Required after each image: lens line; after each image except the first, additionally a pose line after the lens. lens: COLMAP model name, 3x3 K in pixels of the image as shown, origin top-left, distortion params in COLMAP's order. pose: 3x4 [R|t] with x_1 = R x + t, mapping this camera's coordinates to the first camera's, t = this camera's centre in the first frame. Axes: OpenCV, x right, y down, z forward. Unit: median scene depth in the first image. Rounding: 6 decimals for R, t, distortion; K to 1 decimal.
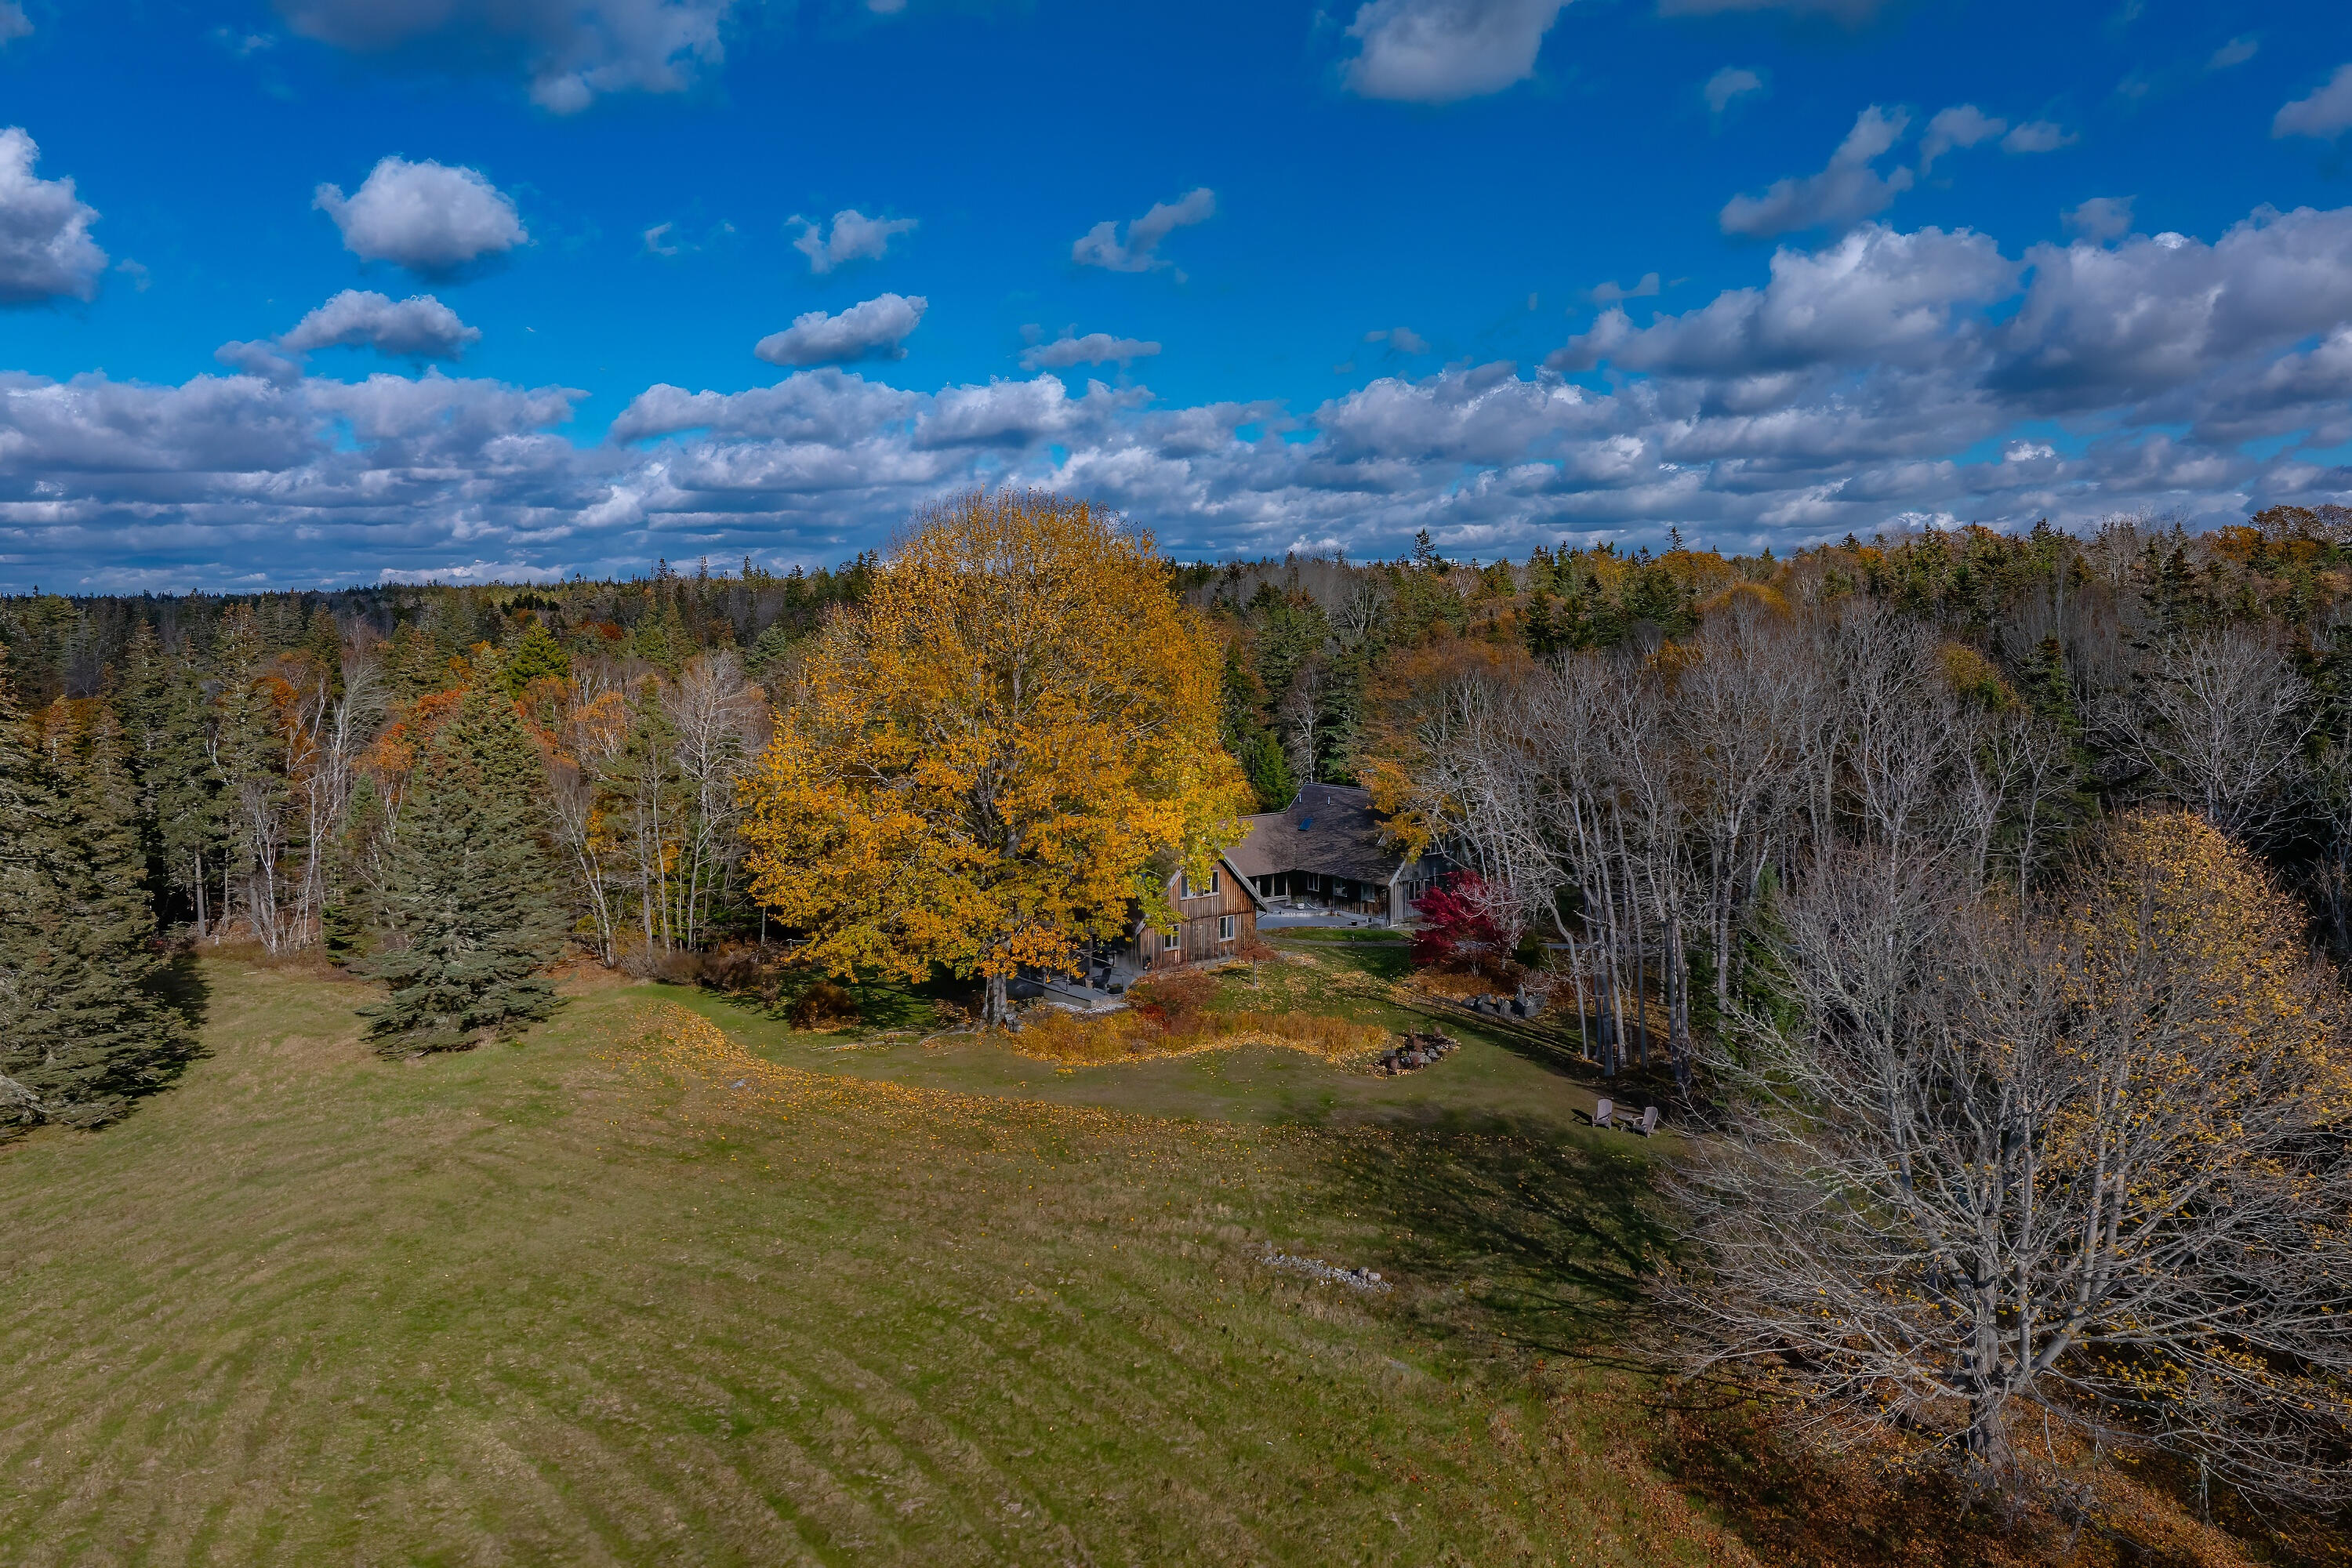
lens RADIAL K [[1614.4, 0, 1170.8], [0, 1614.4, 781.2], [0, 0, 1]] dist [-0.053752, 0.014923]
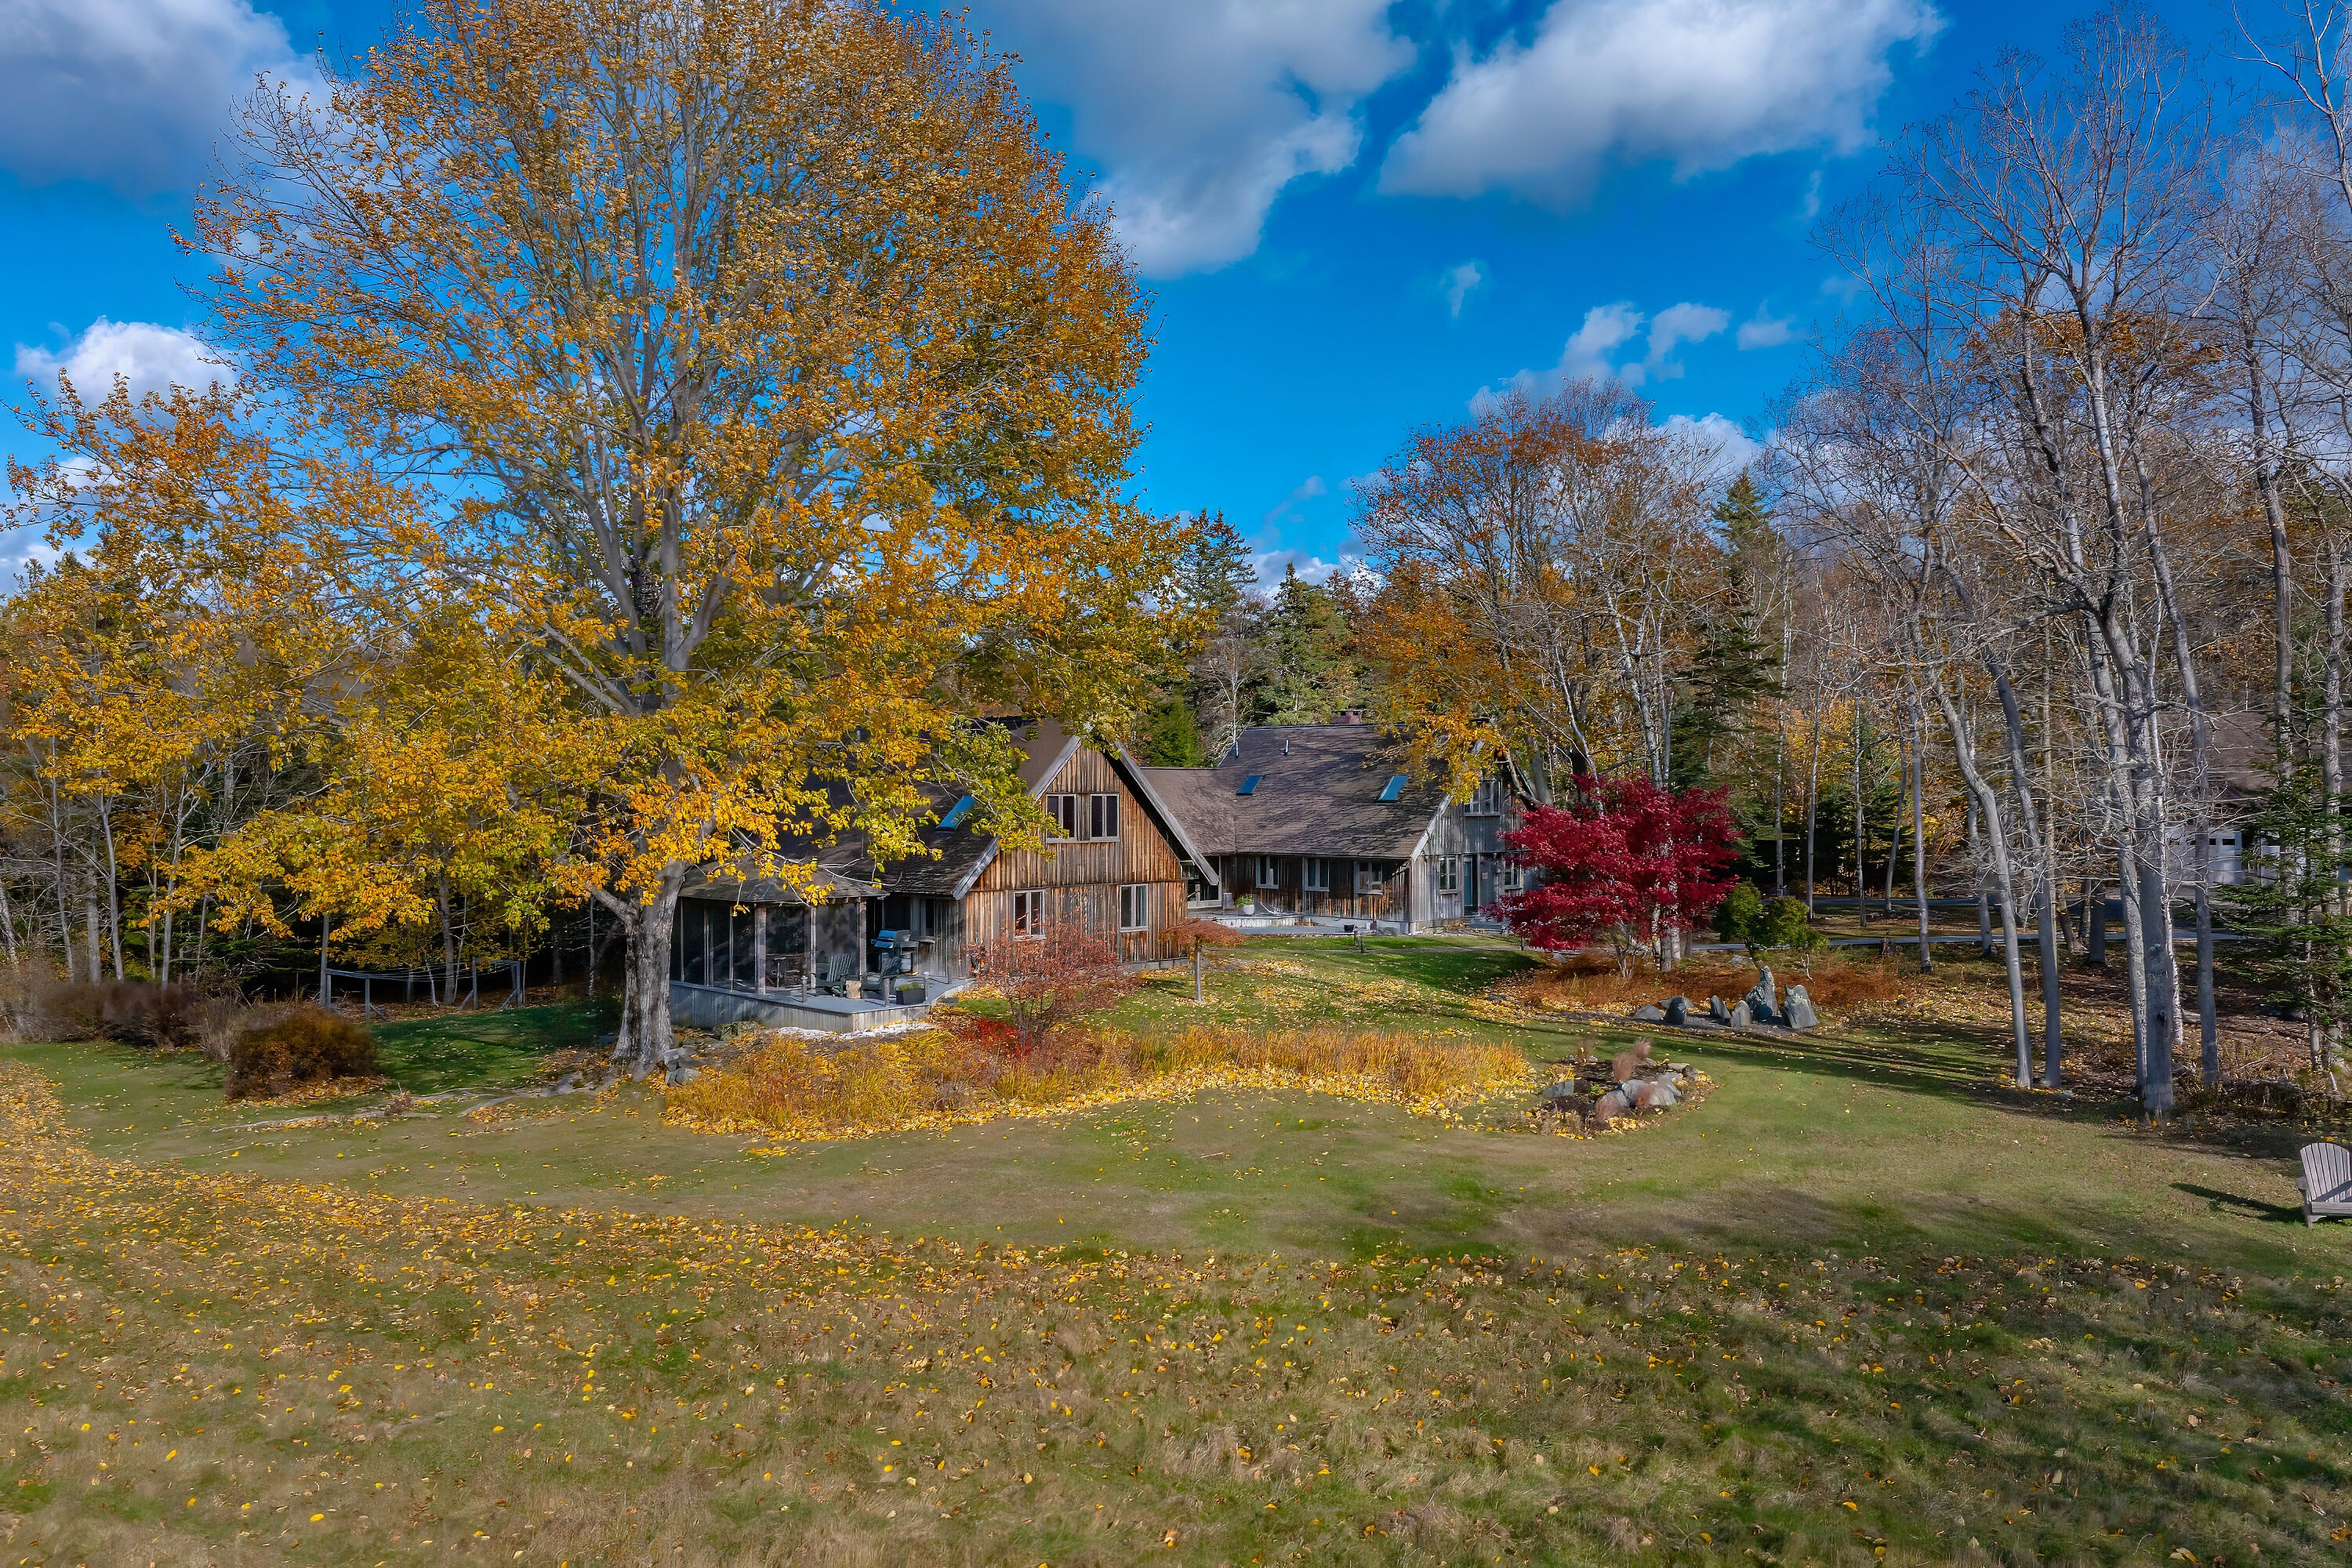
lens RADIAL K [[1614.4, 0, 1186.2], [0, 1614.4, 791.5], [0, 0, 1]] dist [-0.053752, 0.014923]
pose [[0.994433, 0.004132, 0.105292, -0.003782], [0.007314, 0.994115, -0.108085, 0.114203], [-0.105119, 0.108254, 0.988550, 0.494578]]
